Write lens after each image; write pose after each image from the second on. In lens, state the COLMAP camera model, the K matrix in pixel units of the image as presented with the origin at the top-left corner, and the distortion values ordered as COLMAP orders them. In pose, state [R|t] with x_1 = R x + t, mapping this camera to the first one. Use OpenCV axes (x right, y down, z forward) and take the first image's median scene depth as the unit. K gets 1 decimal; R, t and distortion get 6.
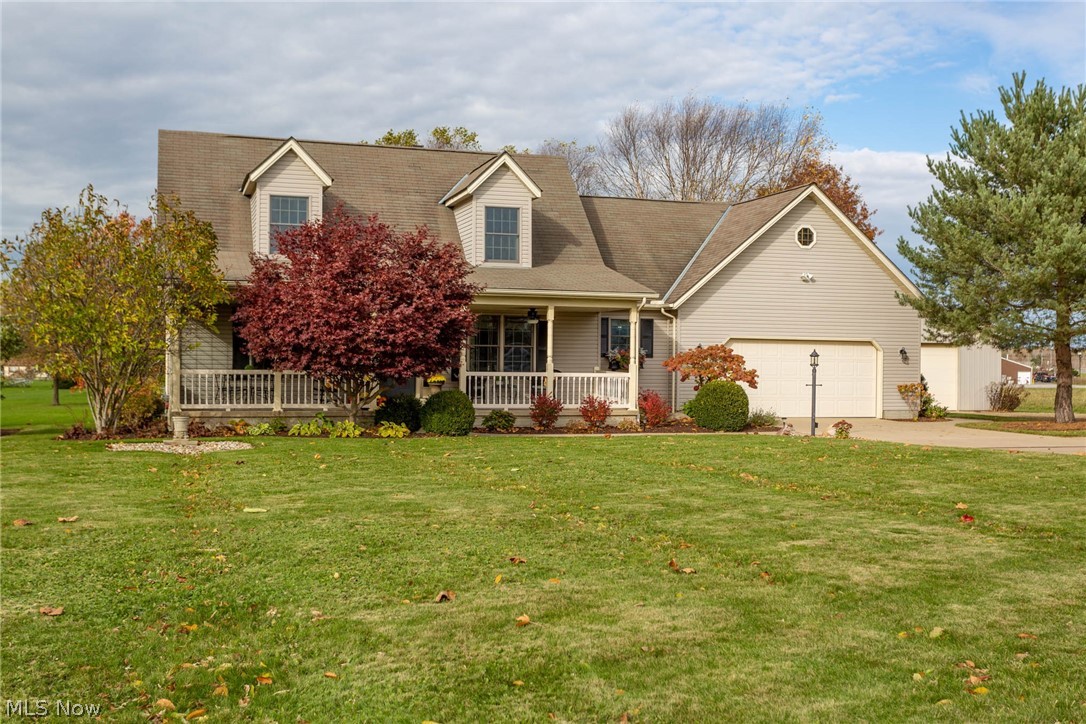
lens RADIAL K [[1234.1, 0, 542.8], [0, 1234.1, 363.0], [0, 0, 1]] dist [0.004073, 0.000000]
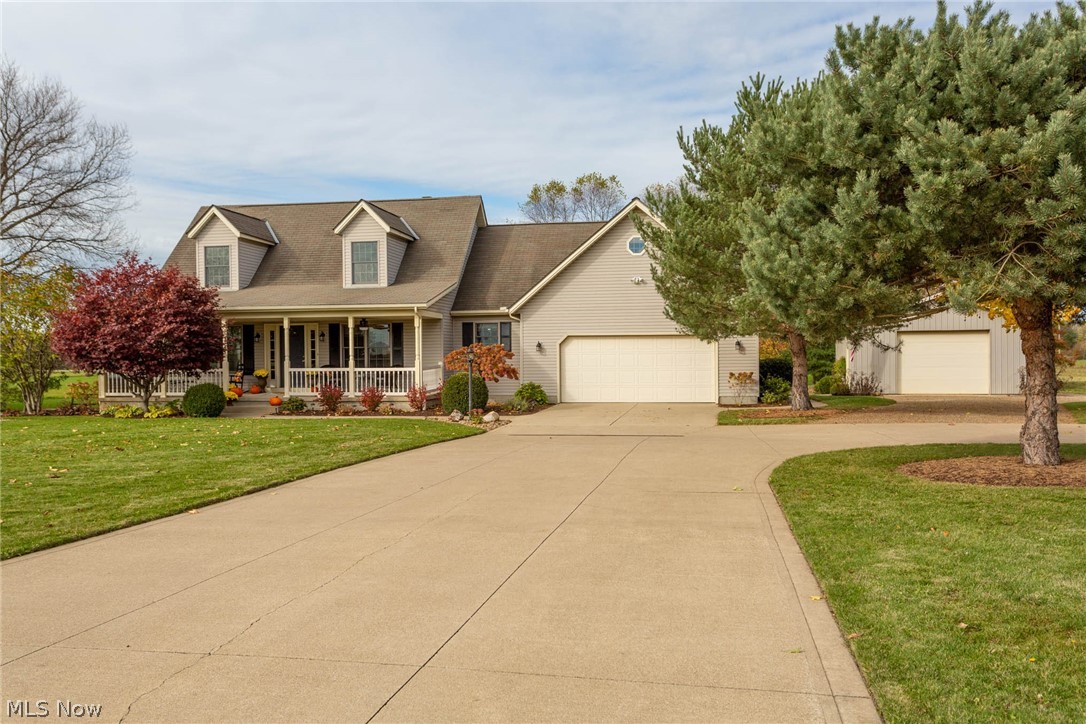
lens RADIAL K [[941.9, 0, 542.9], [0, 941.9, 363.7], [0, 0, 1]] dist [-0.007780, -0.001340]
pose [[0.882747, -0.015991, -0.469576, 0.610015], [0.018526, 0.999828, 0.000779, 0.005878], [0.469483, -0.009387, 0.882892, 0.208109]]
